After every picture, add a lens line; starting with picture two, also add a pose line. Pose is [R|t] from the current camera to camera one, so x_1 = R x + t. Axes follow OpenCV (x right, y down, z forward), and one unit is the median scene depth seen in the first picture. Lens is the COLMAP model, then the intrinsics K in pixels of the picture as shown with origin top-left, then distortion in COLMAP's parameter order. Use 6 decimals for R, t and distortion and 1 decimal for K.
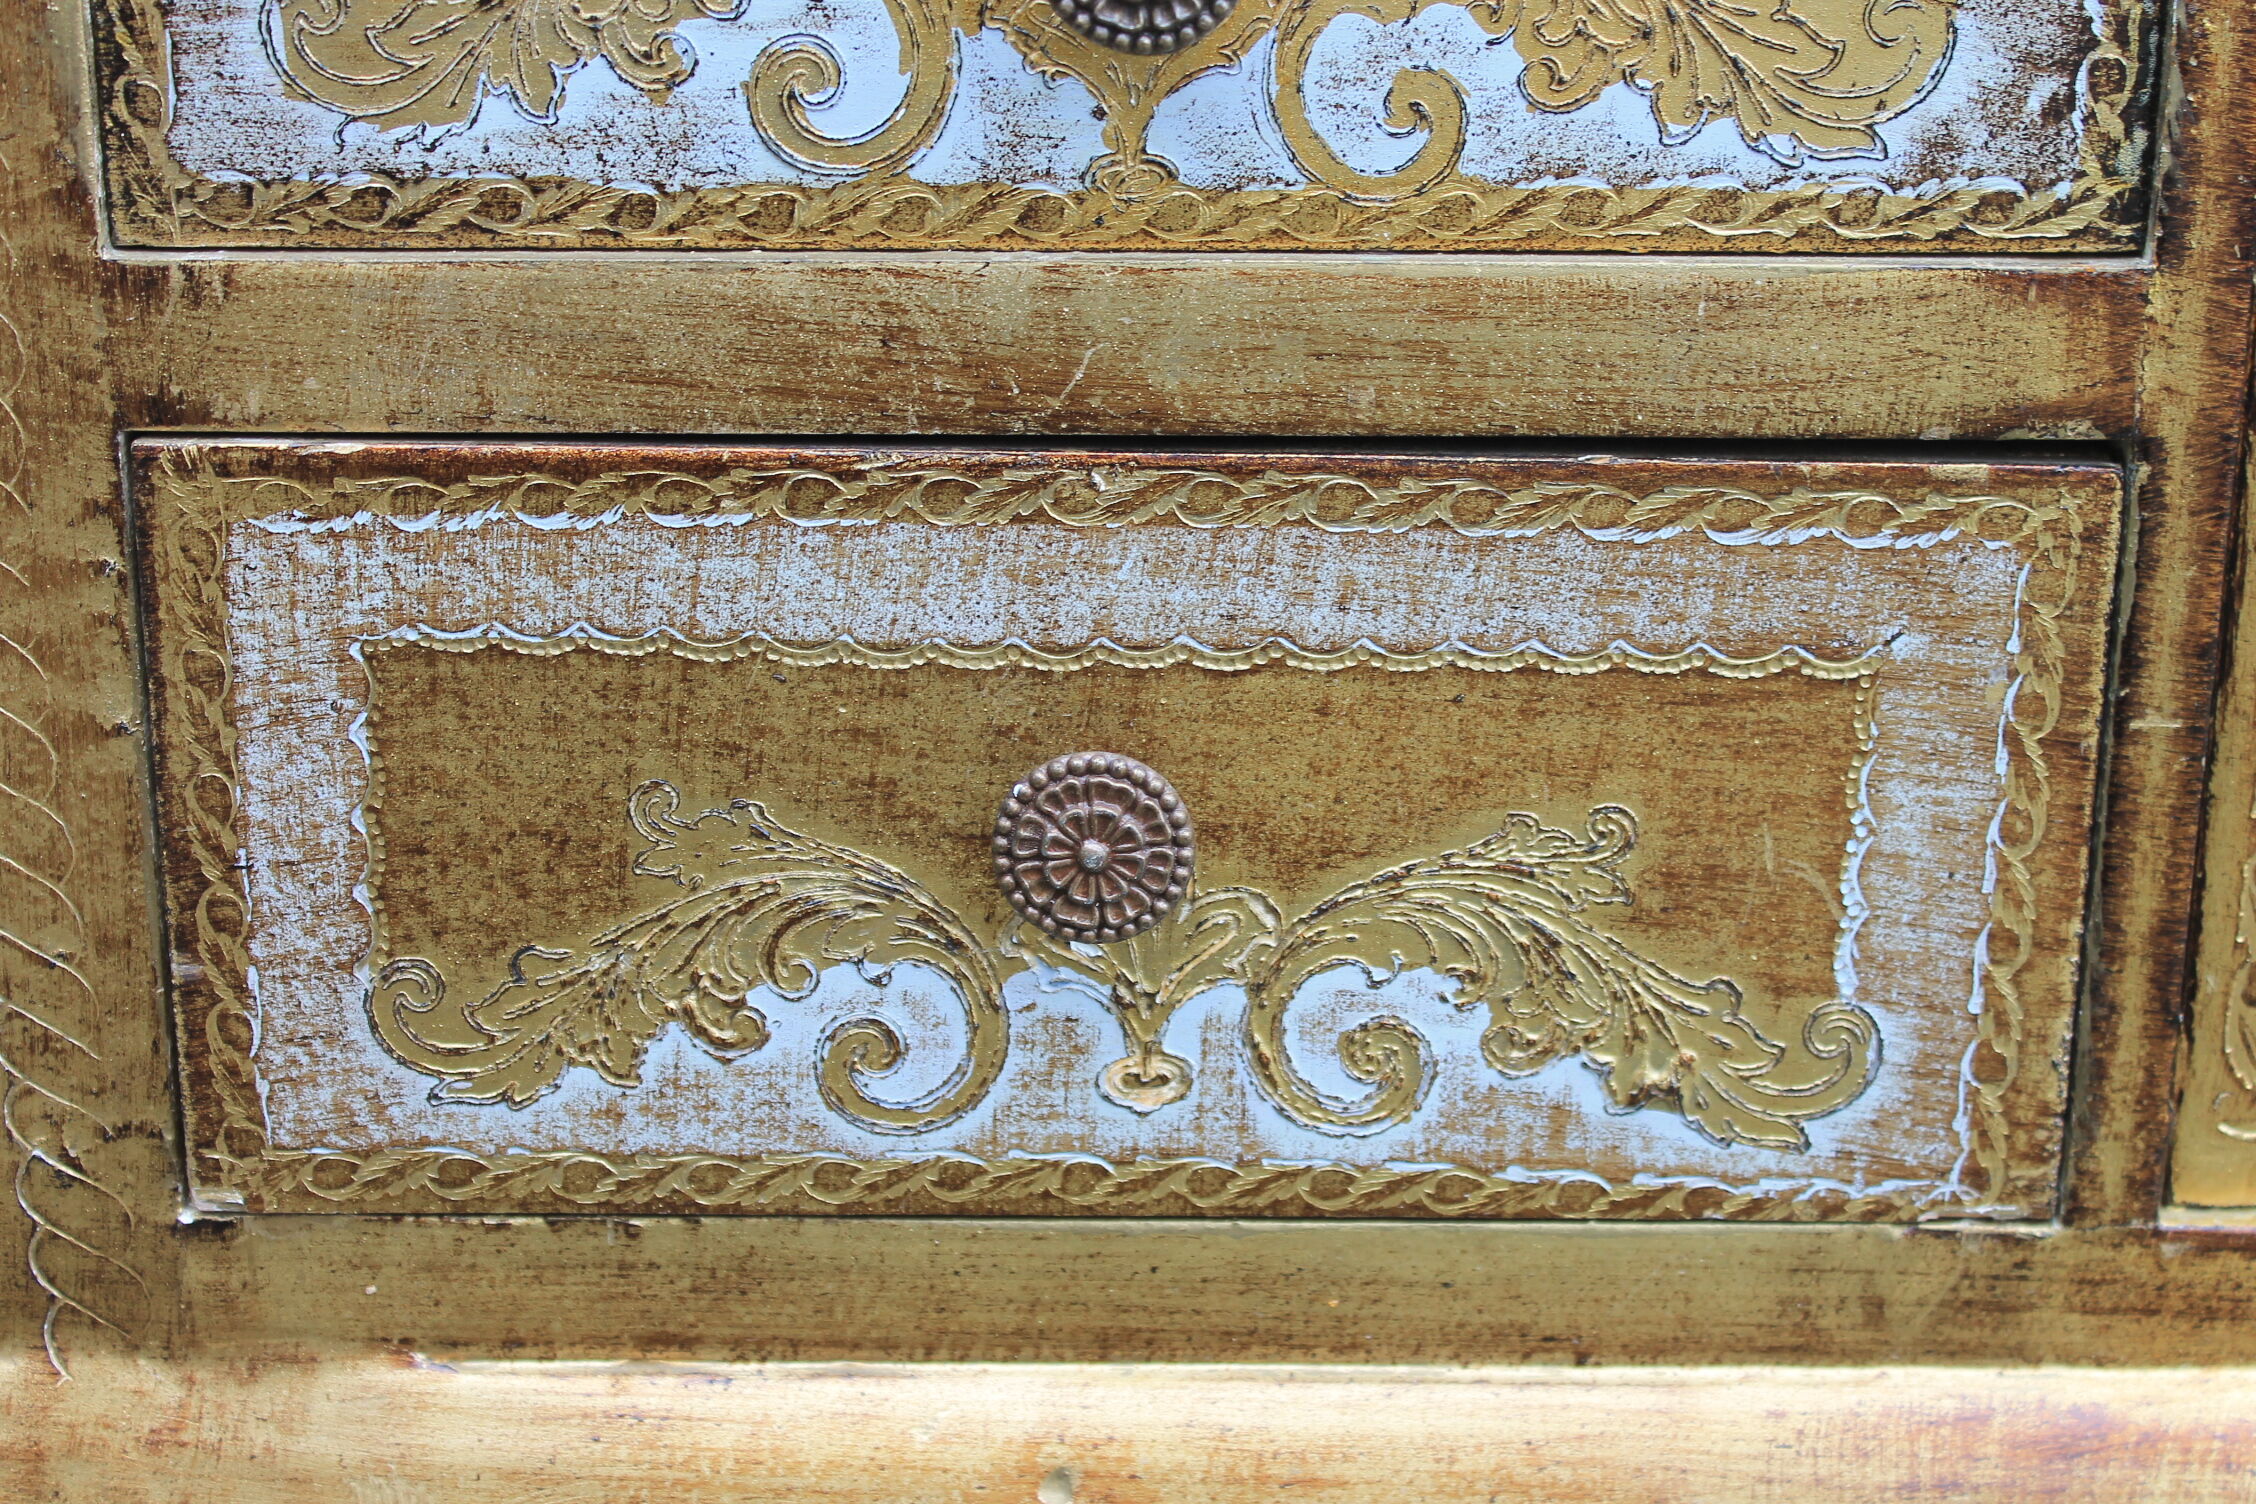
lens RADIAL K [[3942.8, 0, 1196.4], [0, 3942.8, 709.7], [0, 0, 1]] dist [0.013302, 0.000000]
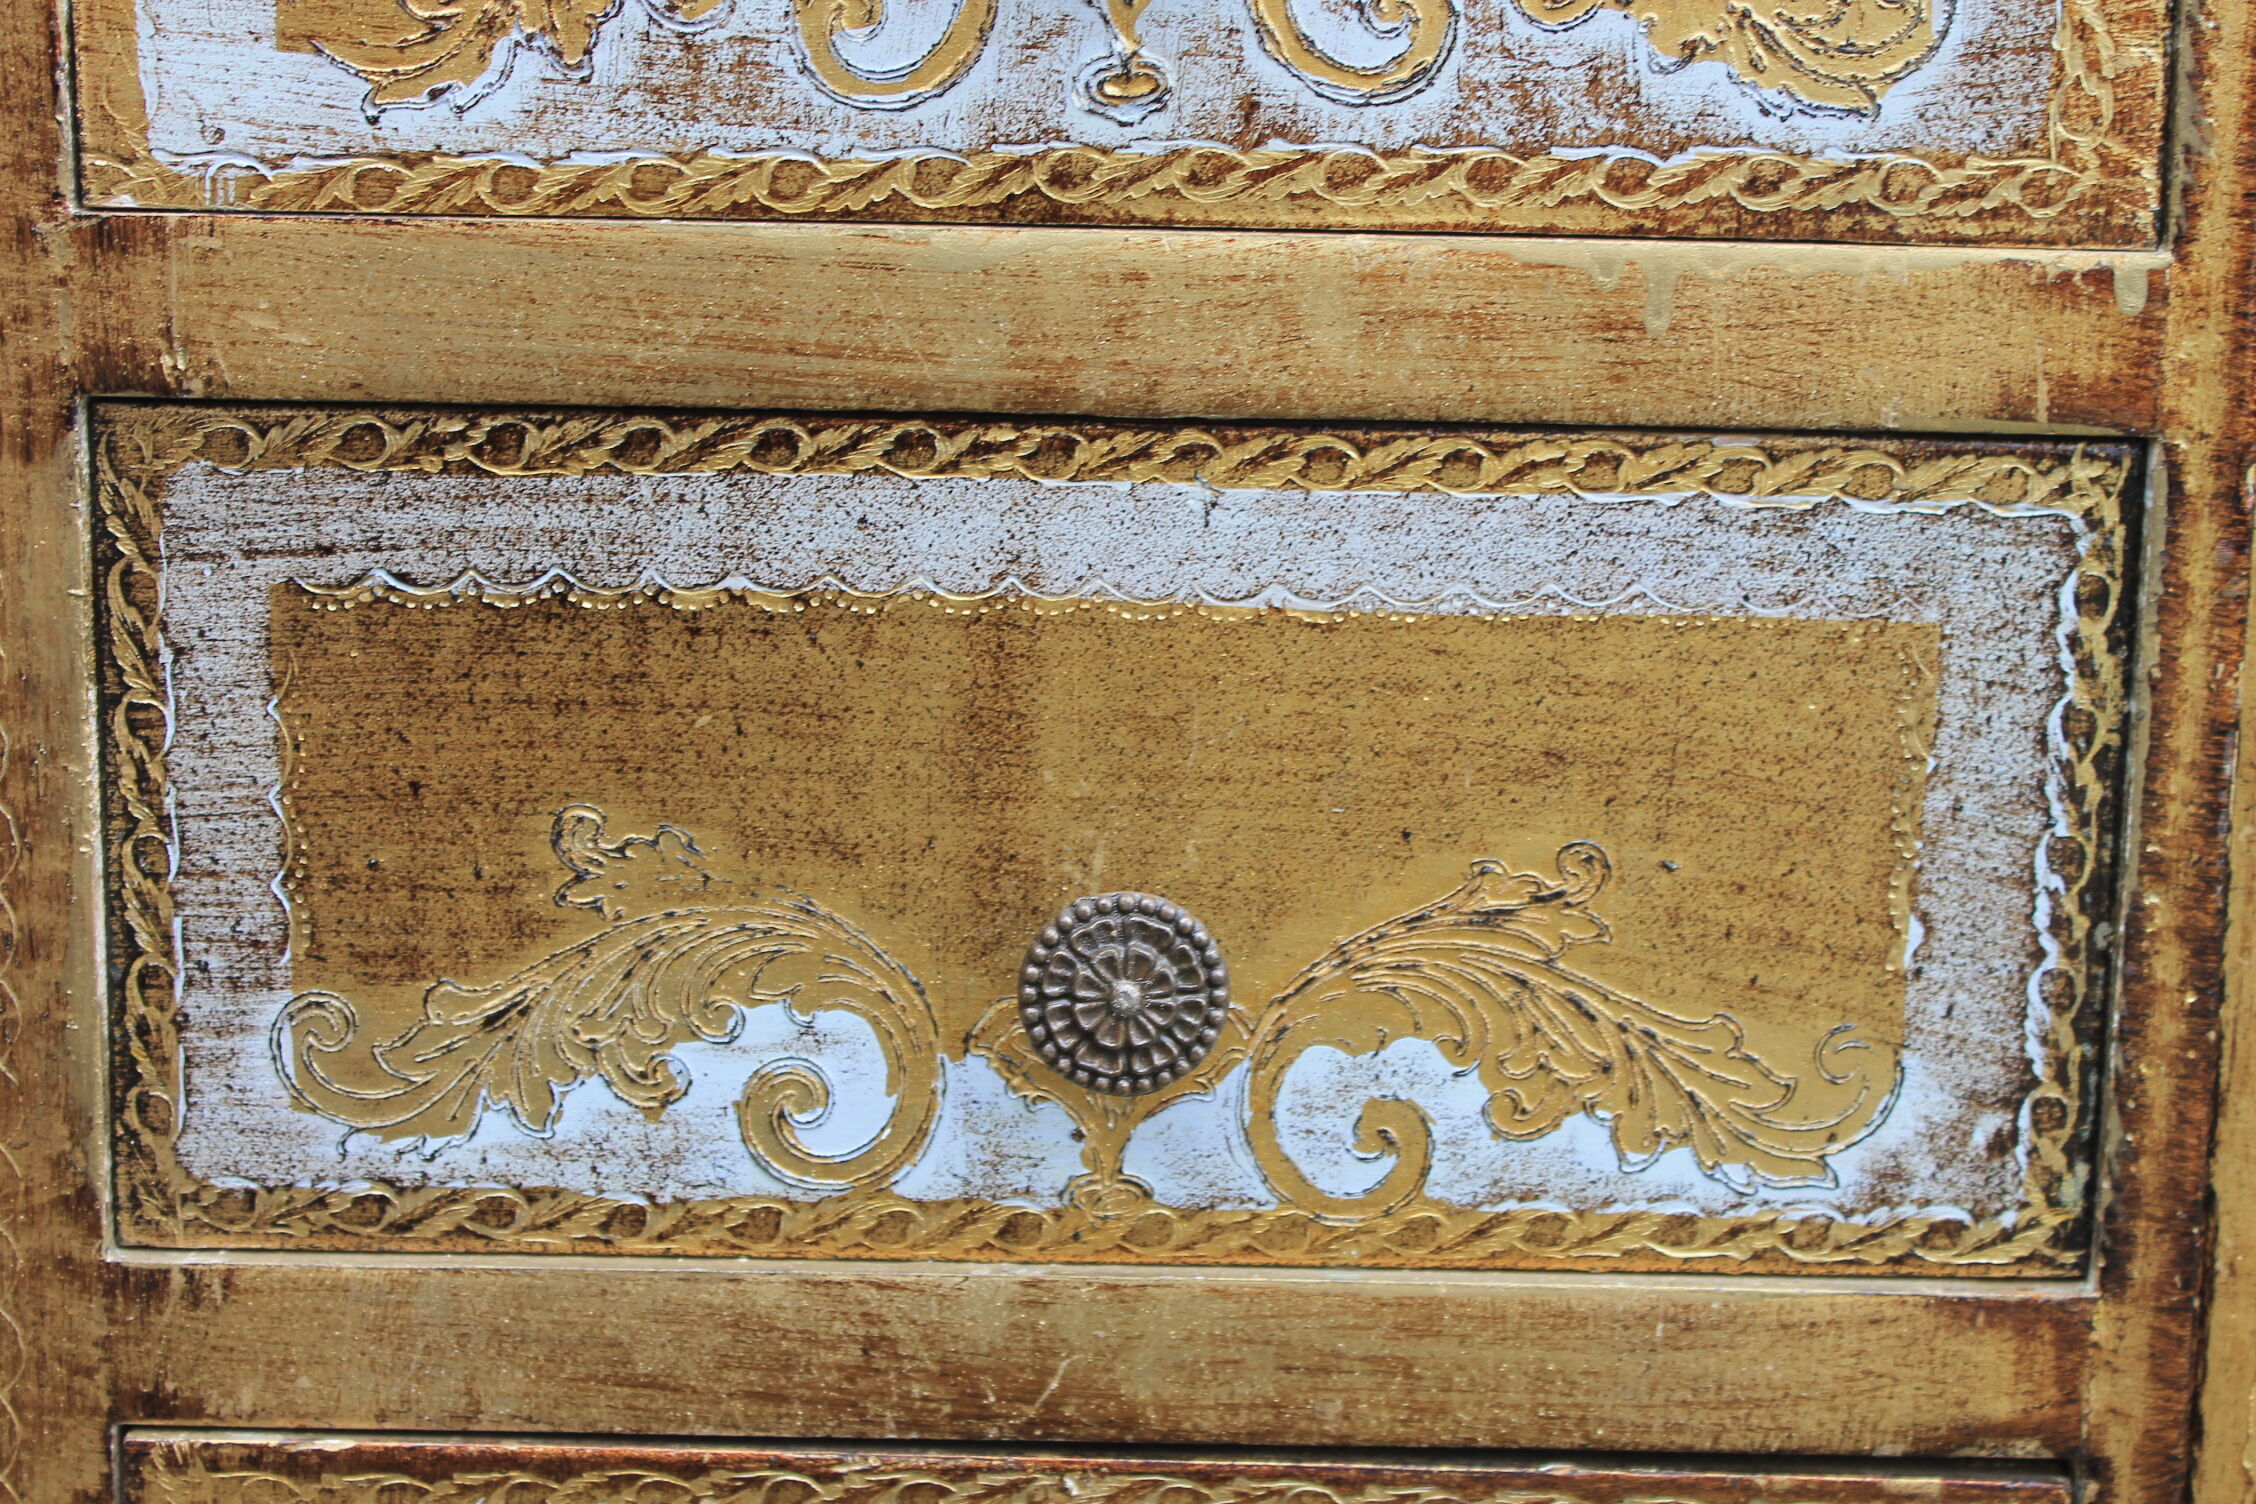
lens RADIAL K [[3942.8, 0, 1203.4], [0, 3942.8, 694.7], [0, 0, 1]] dist [0.013302, 0.000000]
pose [[0.999870, 0.014547, 0.006940, -0.000594], [-0.013464, 0.990540, -0.136561, -0.121812], [-0.008861, 0.136450, 0.990607, -0.040921]]
